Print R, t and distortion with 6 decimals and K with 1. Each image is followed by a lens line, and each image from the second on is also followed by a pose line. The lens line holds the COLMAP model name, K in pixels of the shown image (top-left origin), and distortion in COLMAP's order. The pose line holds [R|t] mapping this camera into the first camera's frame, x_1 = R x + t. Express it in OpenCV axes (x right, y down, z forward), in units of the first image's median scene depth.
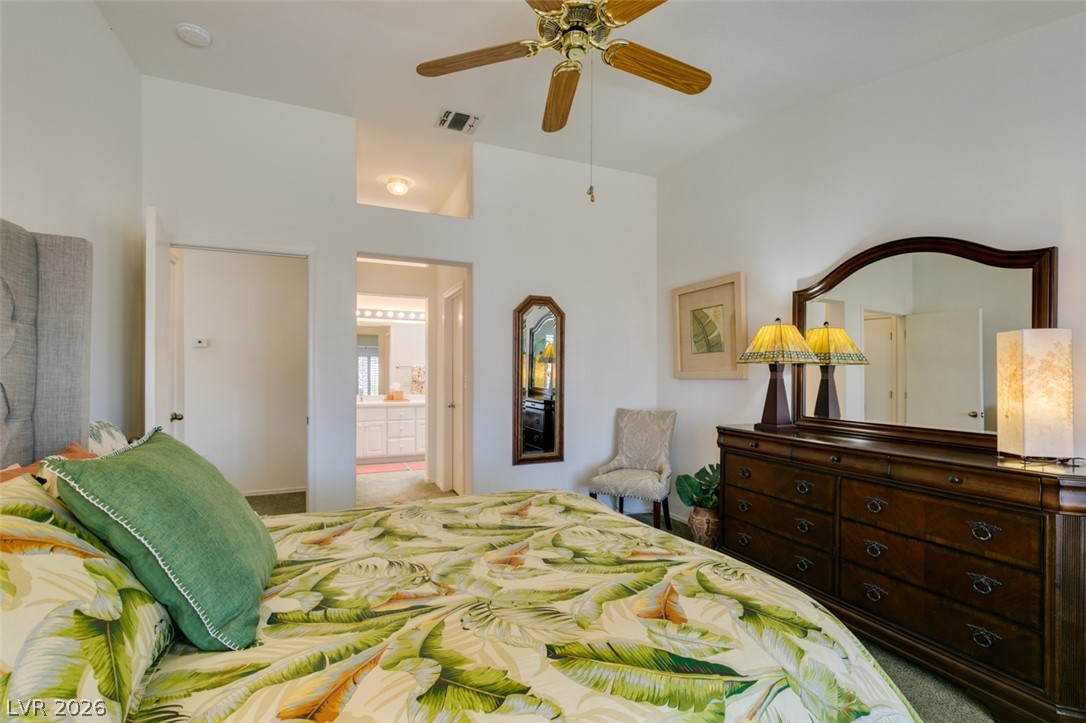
lens RADIAL K [[487.0, 0, 543.7], [0, 487.0, 370.3], [0, 0, 1]] dist [0.002716, 0.000239]
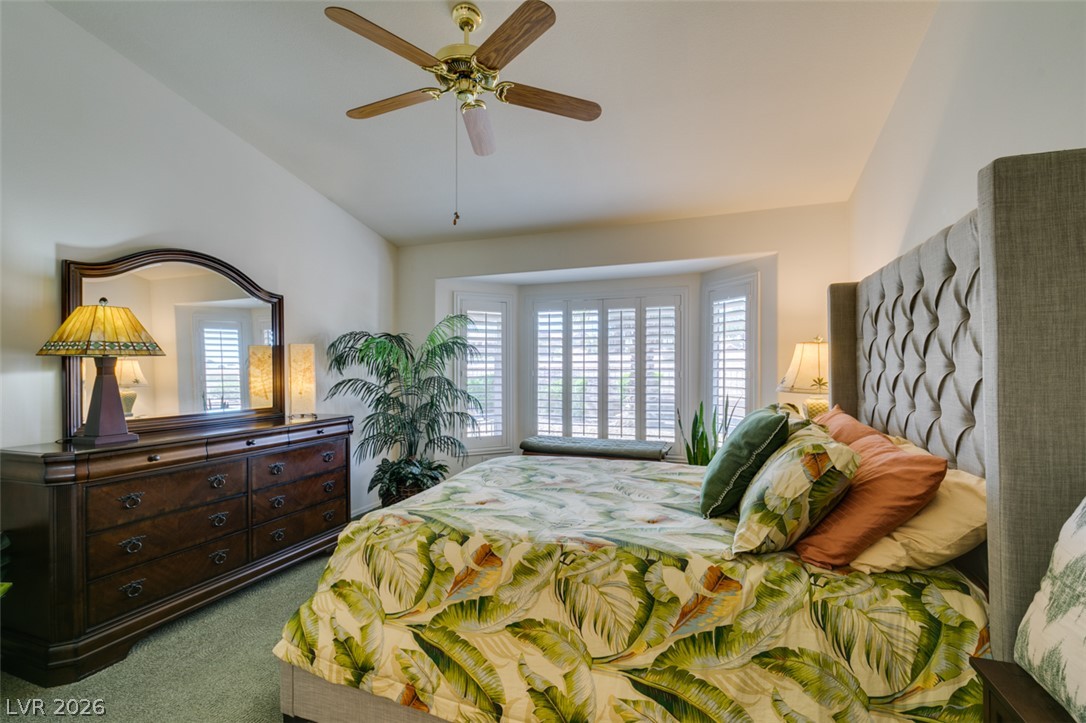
lens RADIAL K [[487.0, 0, 543.7], [0, 487.0, 370.3], [0, 0, 1]] dist [0.002716, 0.000239]
pose [[-0.749631, -0.005039, 0.661836, -0.814279], [-0.019004, 0.999723, -0.013913, 0.008218], [-0.661583, -0.023007, -0.749519, 1.606206]]
